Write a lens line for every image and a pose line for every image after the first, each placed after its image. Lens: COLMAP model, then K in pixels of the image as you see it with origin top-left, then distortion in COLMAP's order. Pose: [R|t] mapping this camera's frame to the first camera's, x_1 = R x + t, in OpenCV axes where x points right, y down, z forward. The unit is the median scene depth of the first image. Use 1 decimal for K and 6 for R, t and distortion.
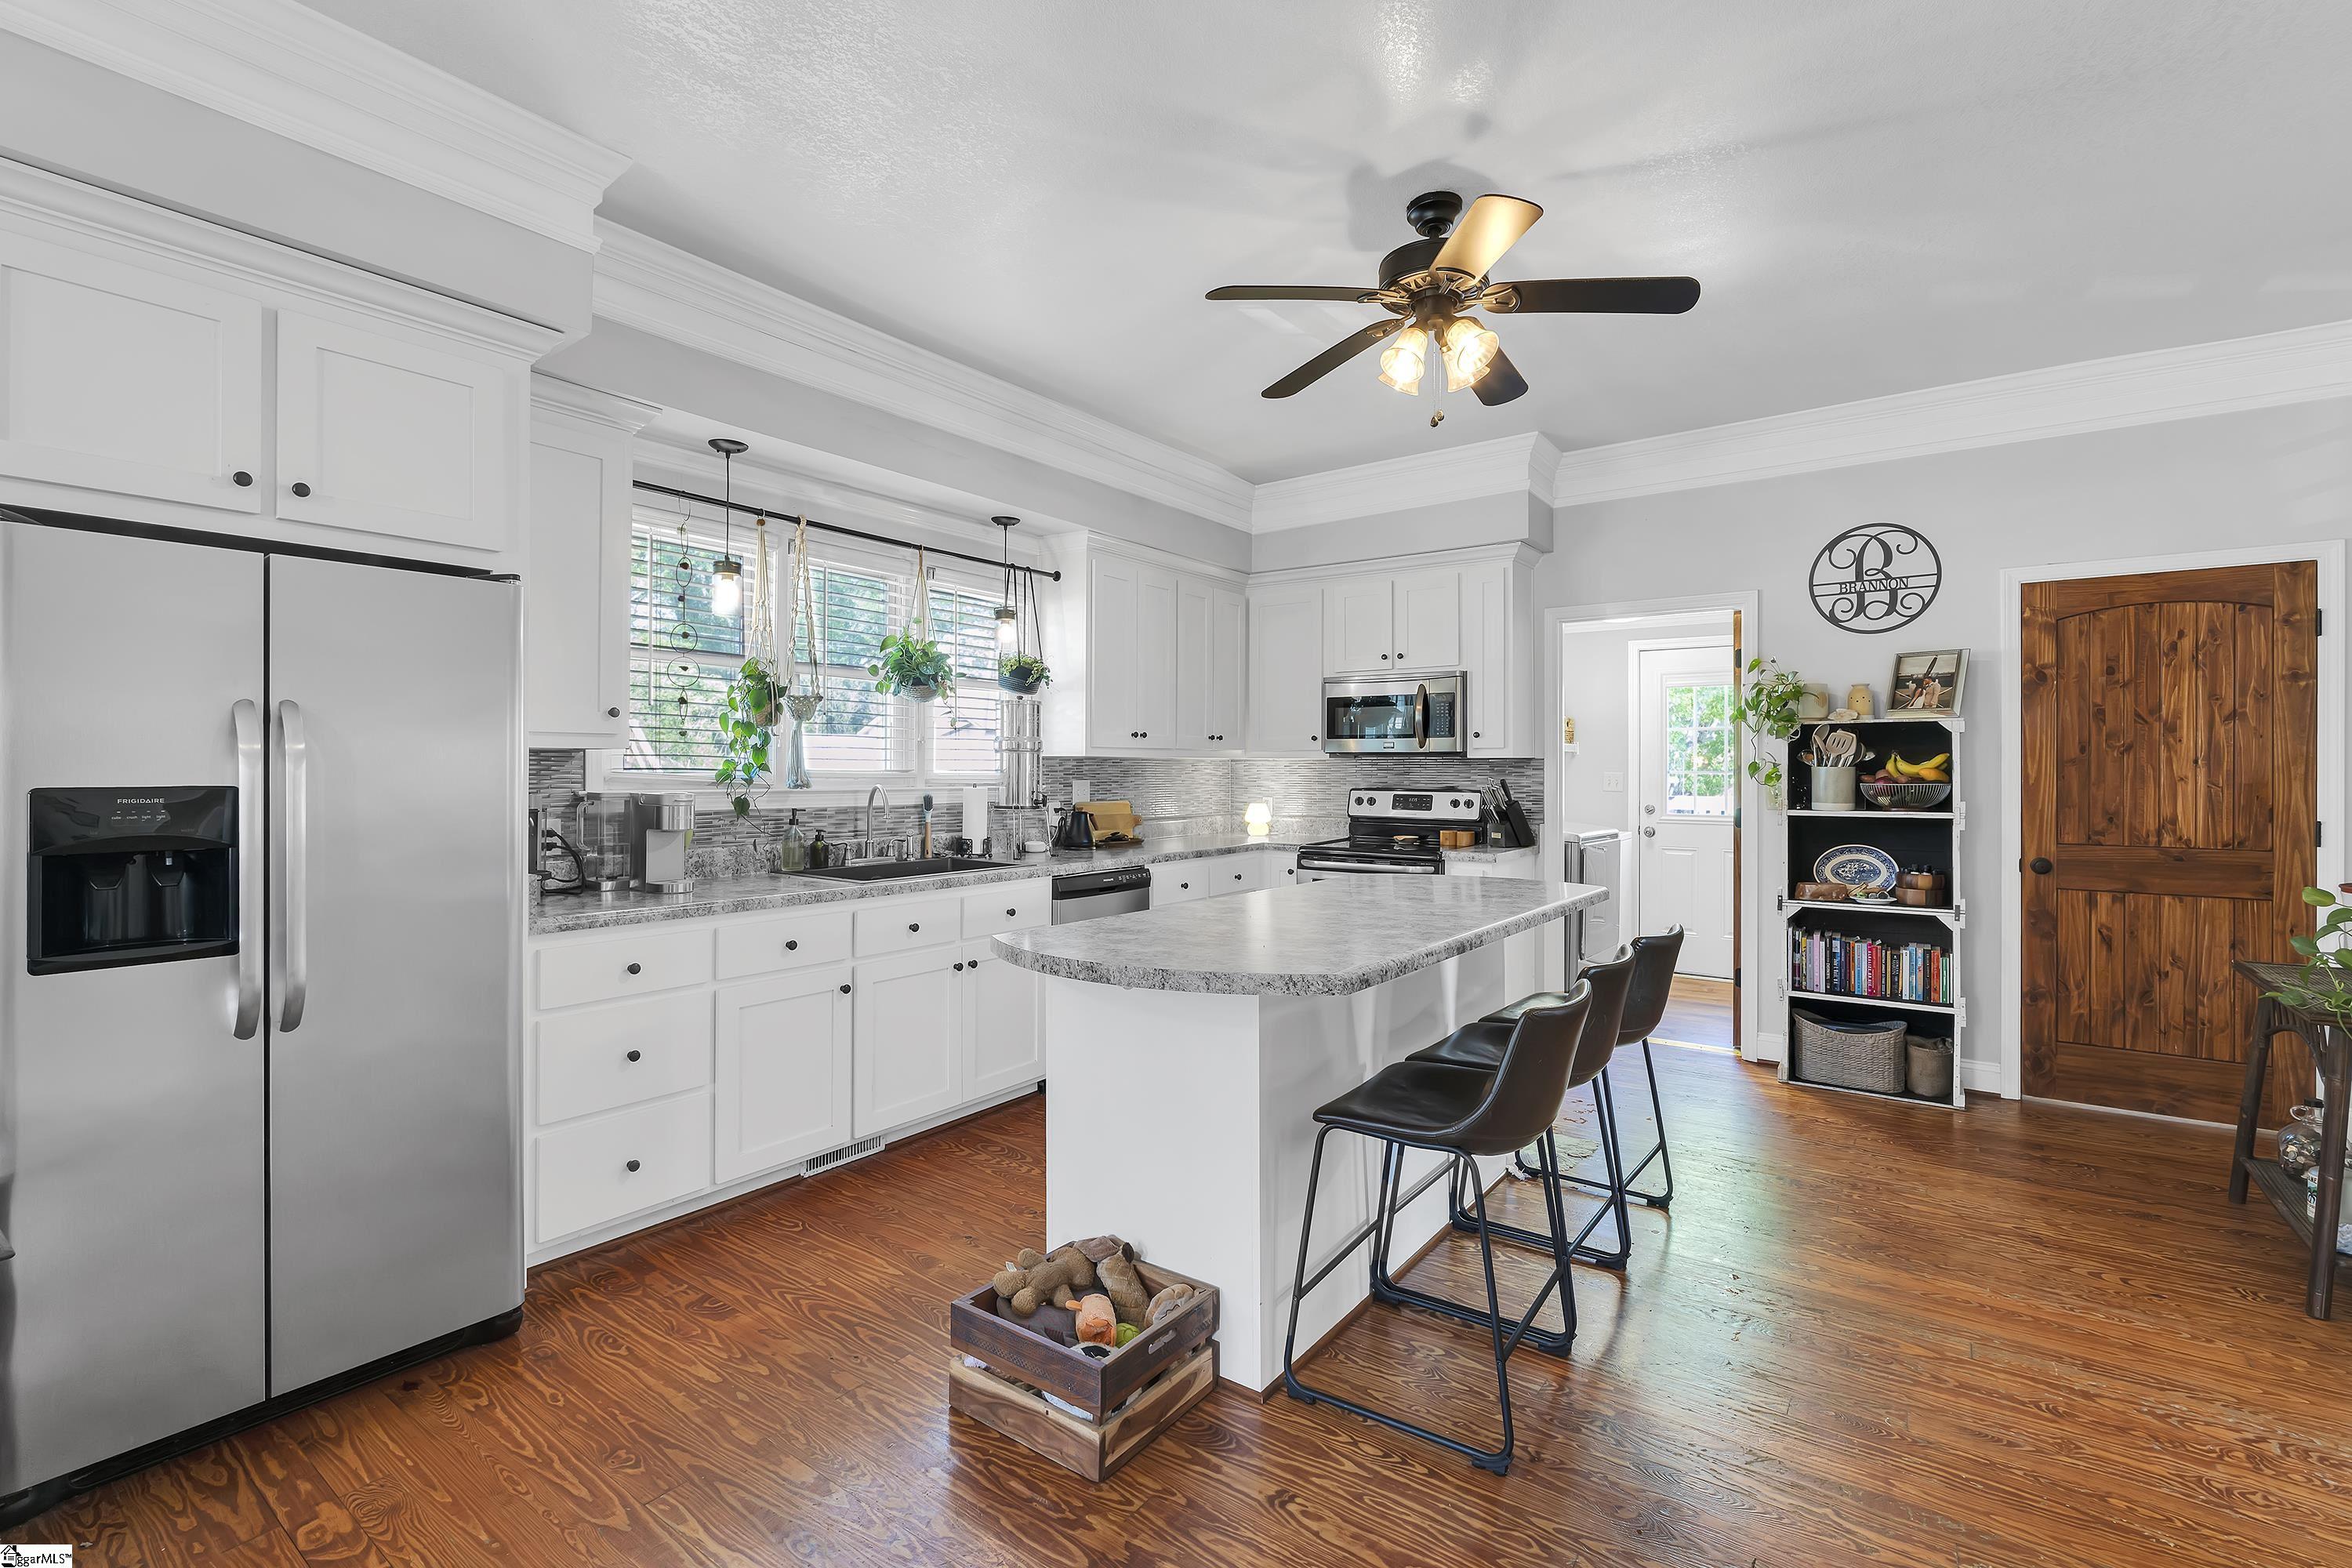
lens RADIAL K [[1045.8, 0, 1156.7], [0, 1045.8, 764.1], [0, 0, 1]] dist [-0.002063, -0.000128]
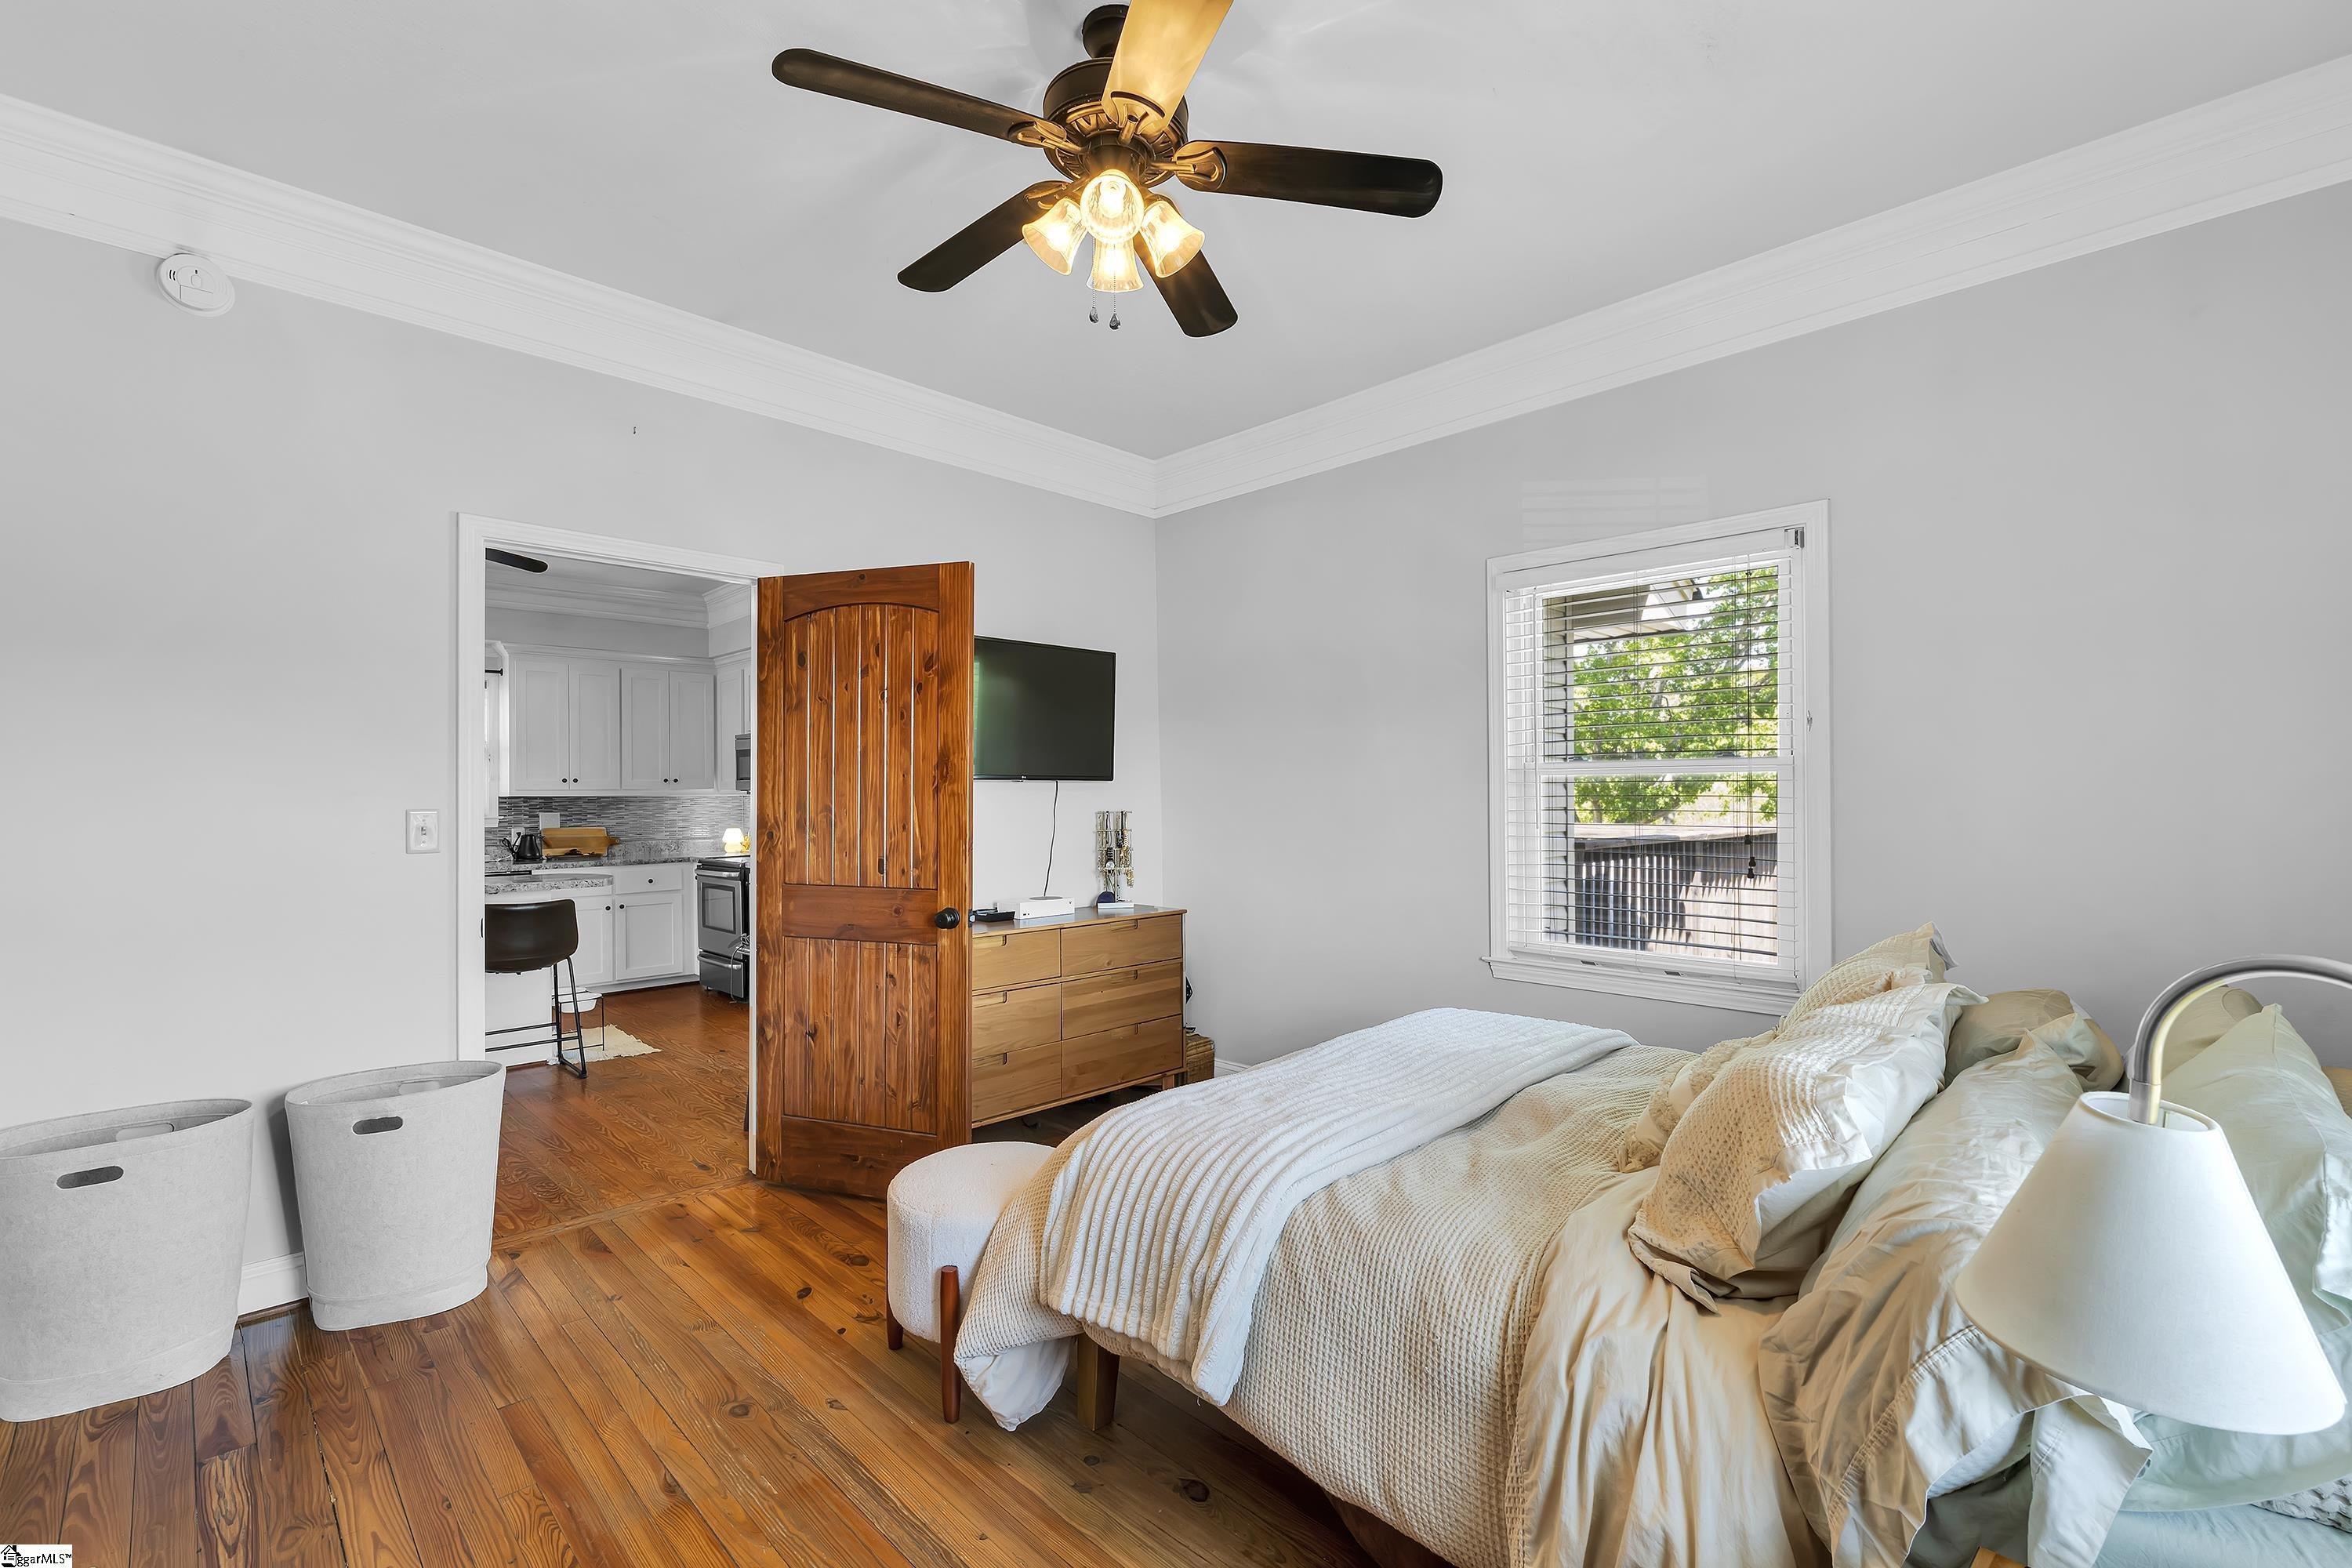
lens RADIAL K [[1045.8, 0, 1156.7], [0, 1045.8, 764.1], [0, 0, 1]] dist [-0.002063, -0.000128]
pose [[0.985116, -0.011505, -0.171506, 1.195813], [0.008527, 0.999800, -0.018090, -0.020872], [0.171679, 0.016358, 0.985017, -0.302531]]
